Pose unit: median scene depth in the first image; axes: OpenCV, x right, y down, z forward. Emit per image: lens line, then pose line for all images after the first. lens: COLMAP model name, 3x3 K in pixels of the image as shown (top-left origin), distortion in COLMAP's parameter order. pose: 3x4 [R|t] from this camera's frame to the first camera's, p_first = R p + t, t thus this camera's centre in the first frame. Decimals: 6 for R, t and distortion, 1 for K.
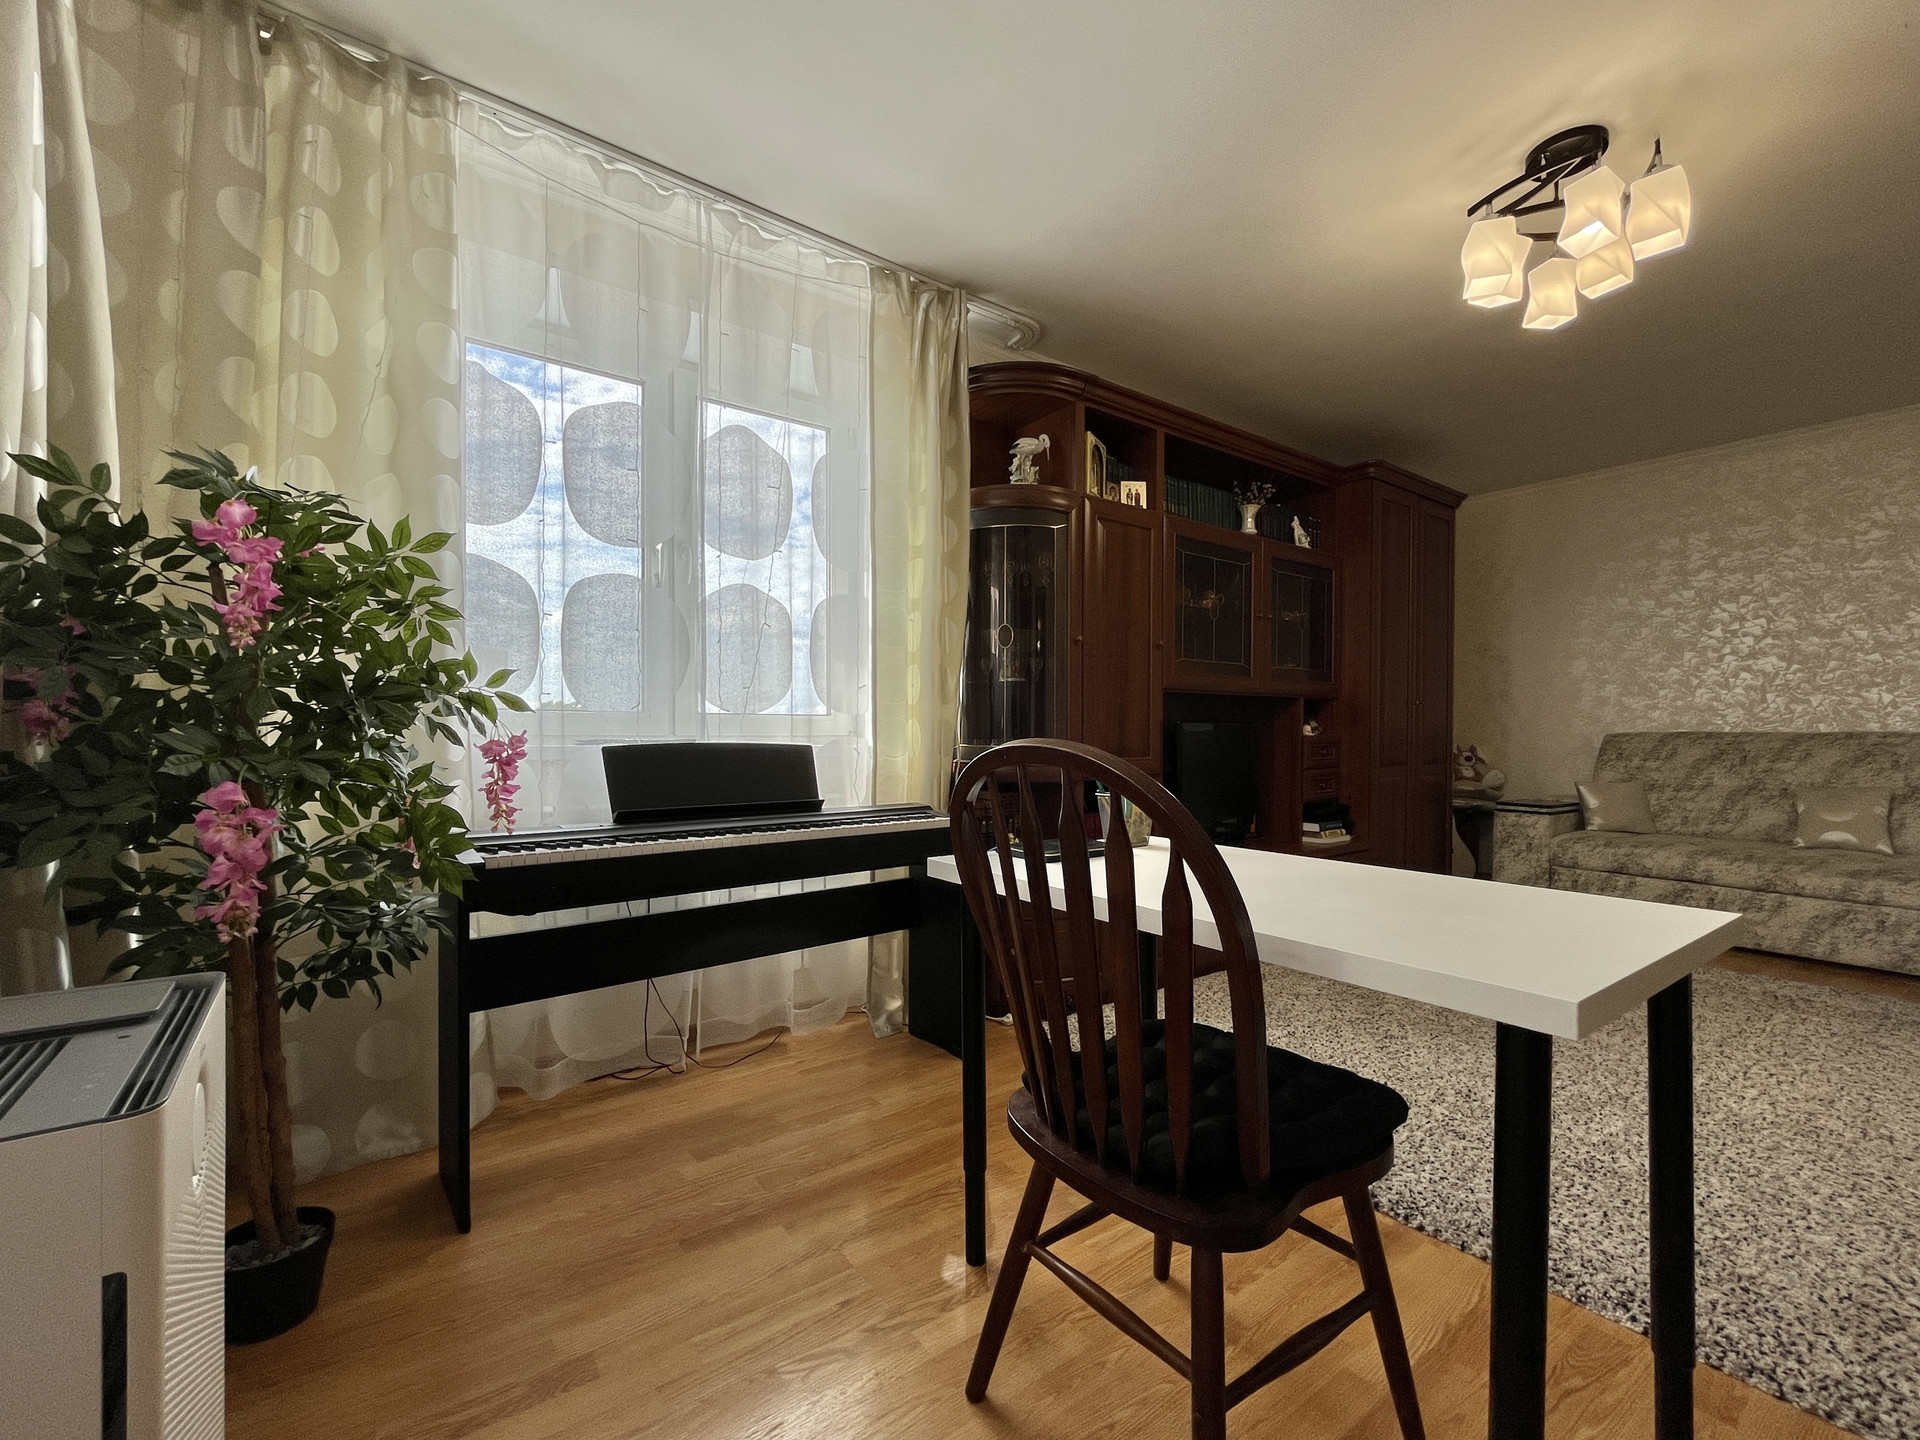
lens RADIAL K [[821.7, 0, 957.5], [0, 821.7, 722.4], [0, 0, 1]] dist [0.000037, 0.000002]
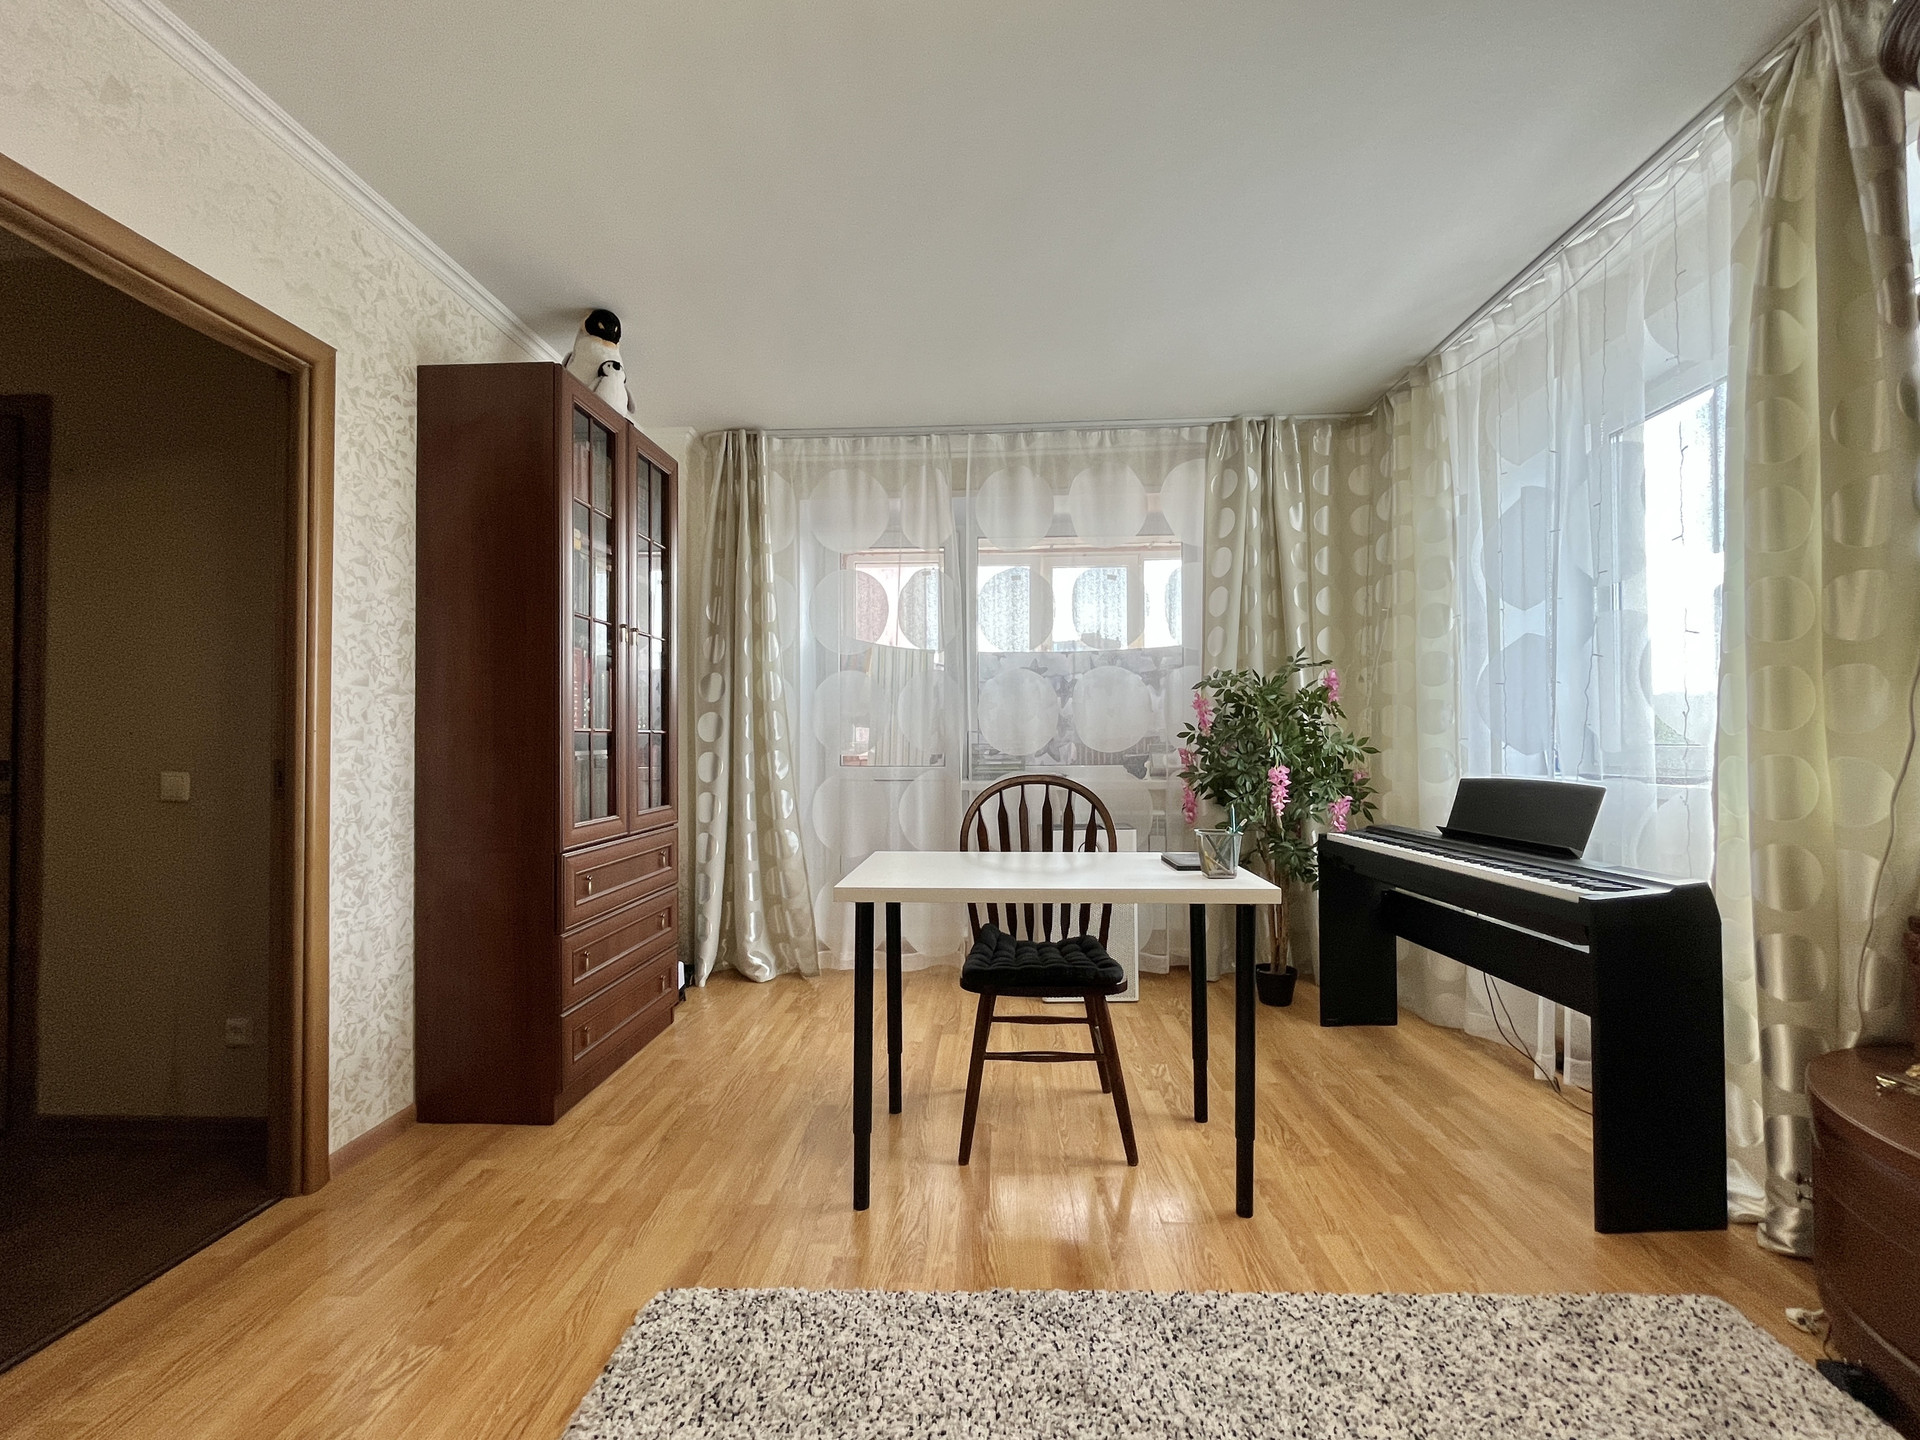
lens RADIAL K [[821.7, 0, 958.9], [0, 821.7, 732.3], [0, 0, 1]] dist [0.000037, 0.000002]
pose [[-0.631332, -0.014198, -0.775383, 1.063872], [0.010279, 0.999591, -0.026673, -0.019316], [0.775444, -0.024810, -0.630928, 1.158677]]
